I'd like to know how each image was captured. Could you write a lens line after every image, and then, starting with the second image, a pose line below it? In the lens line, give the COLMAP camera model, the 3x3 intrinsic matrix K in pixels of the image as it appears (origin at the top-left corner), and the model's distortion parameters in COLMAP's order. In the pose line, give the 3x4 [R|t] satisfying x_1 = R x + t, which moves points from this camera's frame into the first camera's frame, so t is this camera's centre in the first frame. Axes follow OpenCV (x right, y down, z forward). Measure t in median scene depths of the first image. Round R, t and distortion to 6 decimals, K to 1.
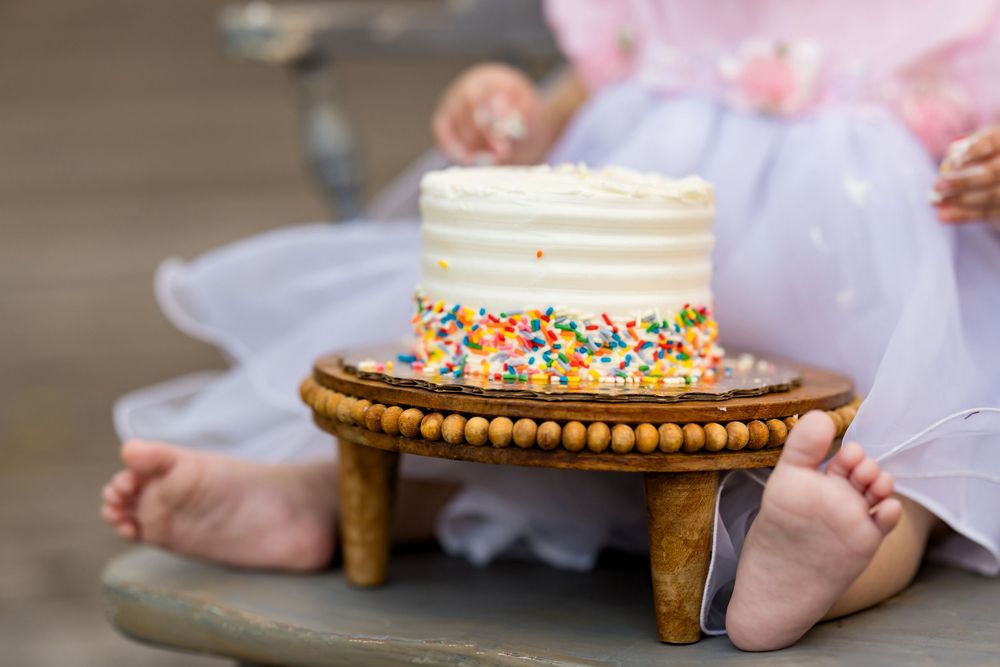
lens RADIAL K [[2542.5, 0, 500.0], [0, 2542.5, 333.5], [0, 0, 1]] dist [-0.053904, -0.437520]
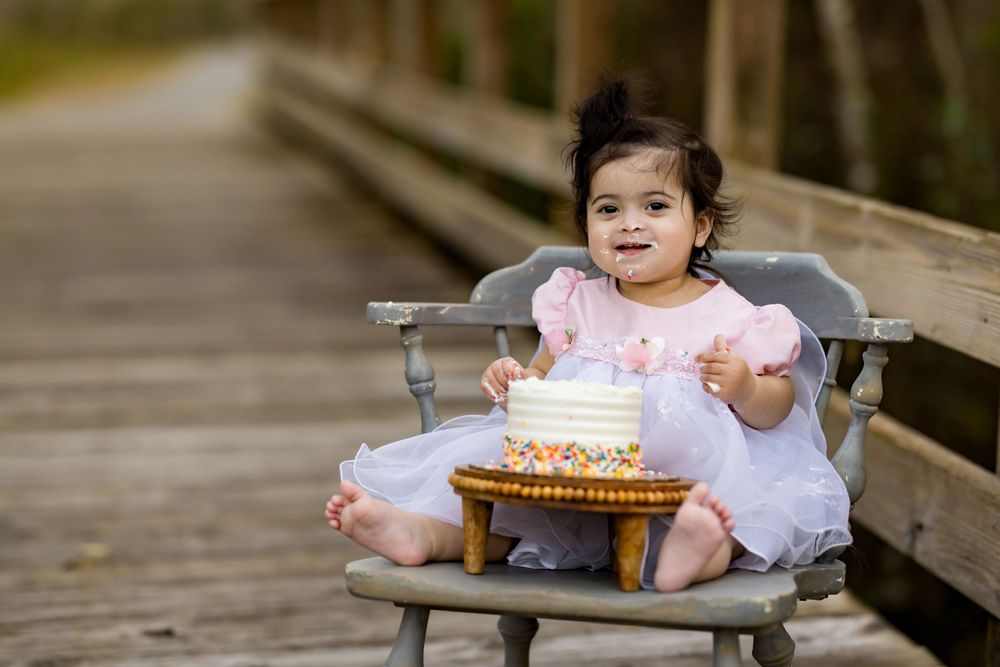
lens RADIAL K [[2496.9, 0, 500.0], [0, 2496.9, 333.5], [0, 0, 1]] dist [-0.097442, -0.559257]
pose [[0.991056, 0.027307, 0.130624, -0.335750], [-0.014176, 0.994844, -0.100417, 0.117107], [-0.132692, 0.097667, 0.986334, -1.176169]]
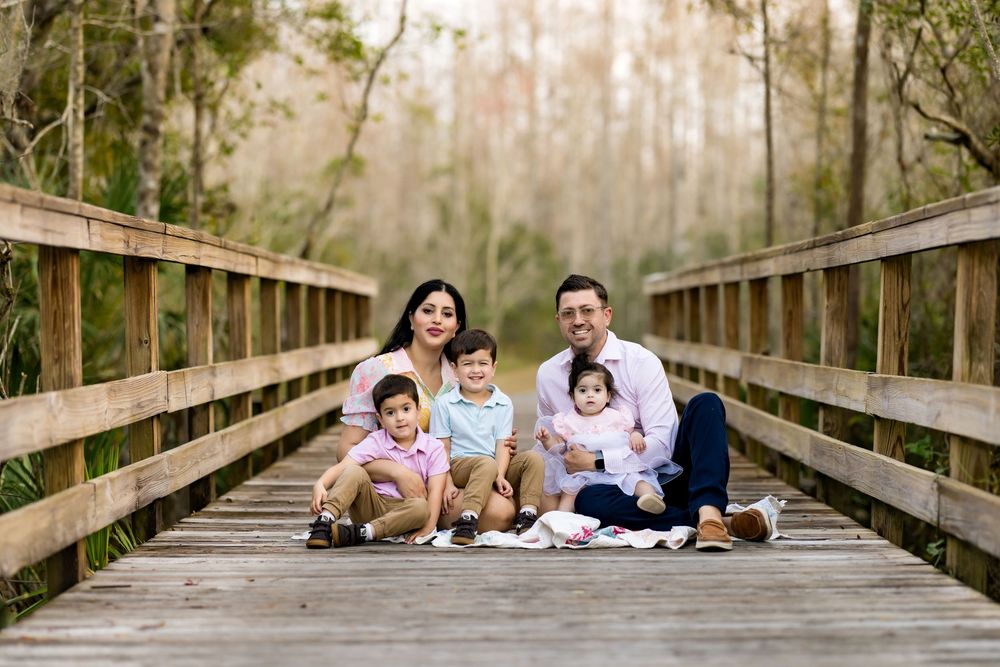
lens RADIAL K [[2407.6, 0, 500.0], [0, 2407.6, 333.5], [0, 0, 1]] dist [-0.030097, 0.039200]
pose [[0.998501, 0.045771, -0.030012, -0.501163], [-0.051229, 0.974592, -0.218051, 0.772736], [0.019269, 0.219262, 0.975476, -3.623525]]
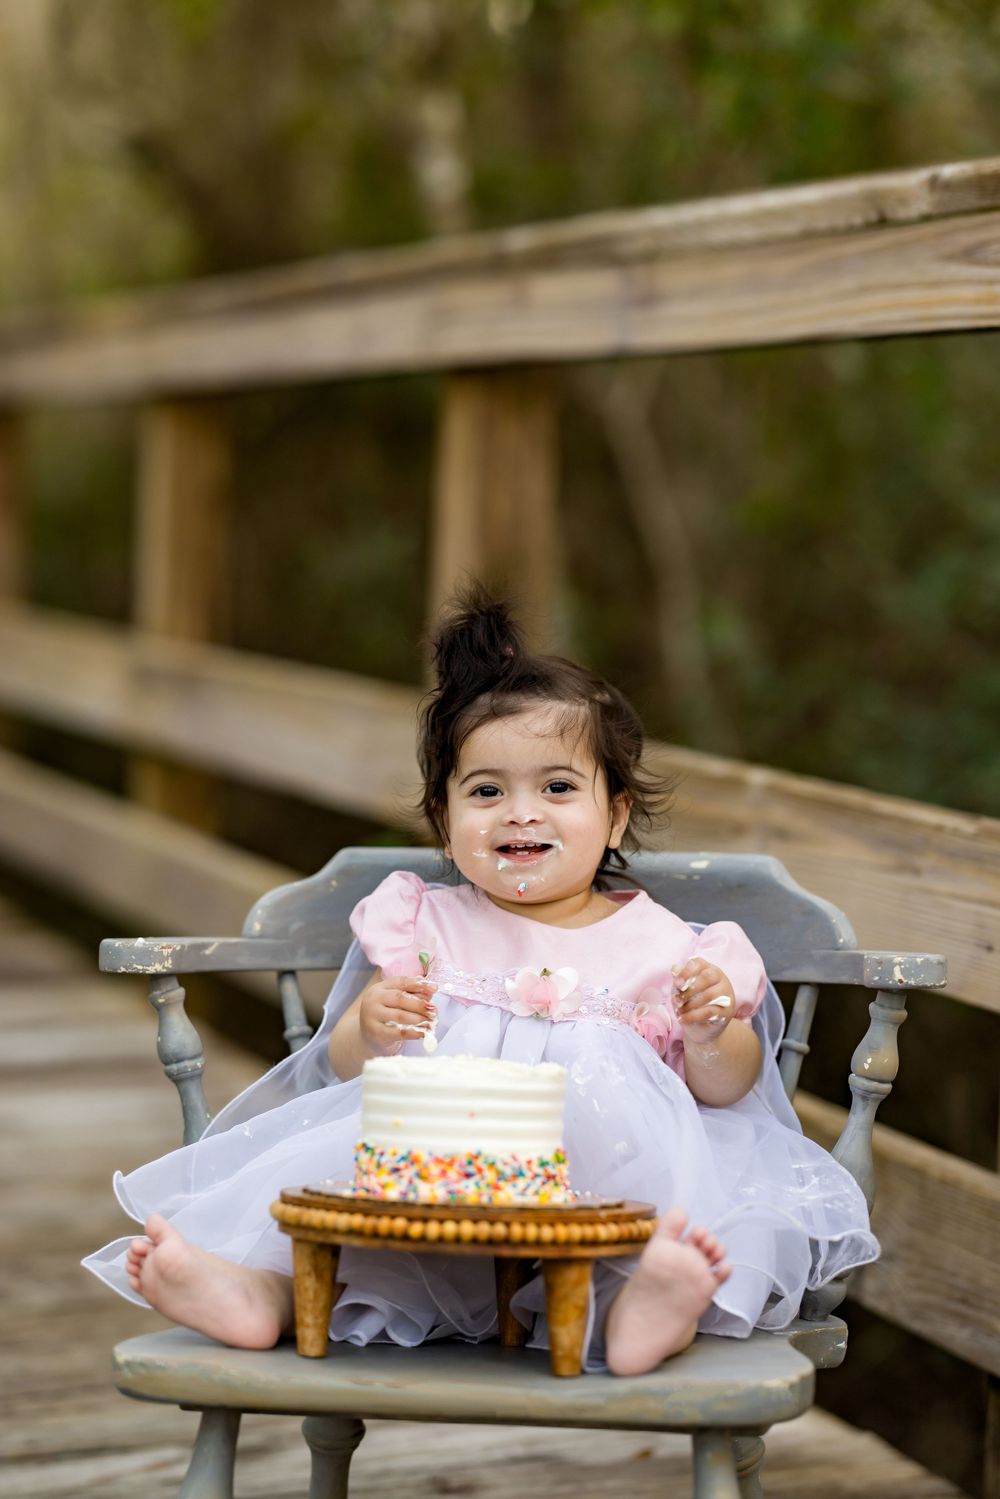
lens RADIAL K [[3742.9, 0, 500.0], [0, 3742.9, 749.5], [0, 0, 1]] dist [-0.097442, -0.559257]
pose [[0.948434, 0.027444, 0.315784, -0.658849], [0.020993, 0.988619, -0.148970, 0.083026], [-0.316279, 0.147917, 0.937064, -1.070853]]
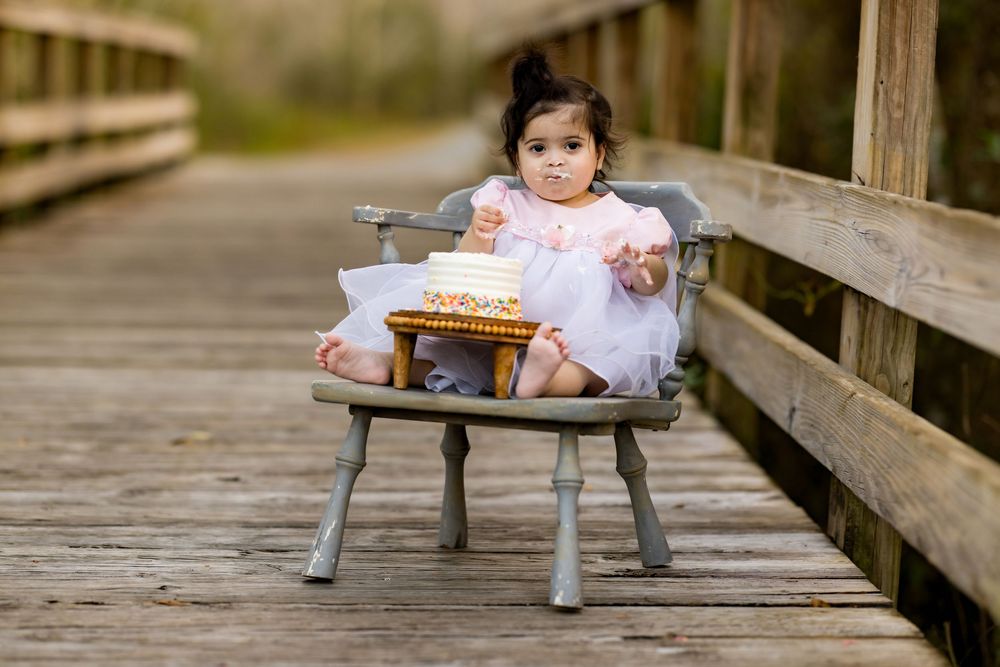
lens RADIAL K [[2407.6, 0, 500.0], [0, 2407.6, 333.5], [0, 0, 1]] dist [-0.030097, 0.039200]
pose [[0.997436, 0.066667, 0.026006, -0.015164], [-0.062840, 0.989863, -0.127367, 0.421149], [-0.034234, 0.125406, 0.991515, -1.981505]]
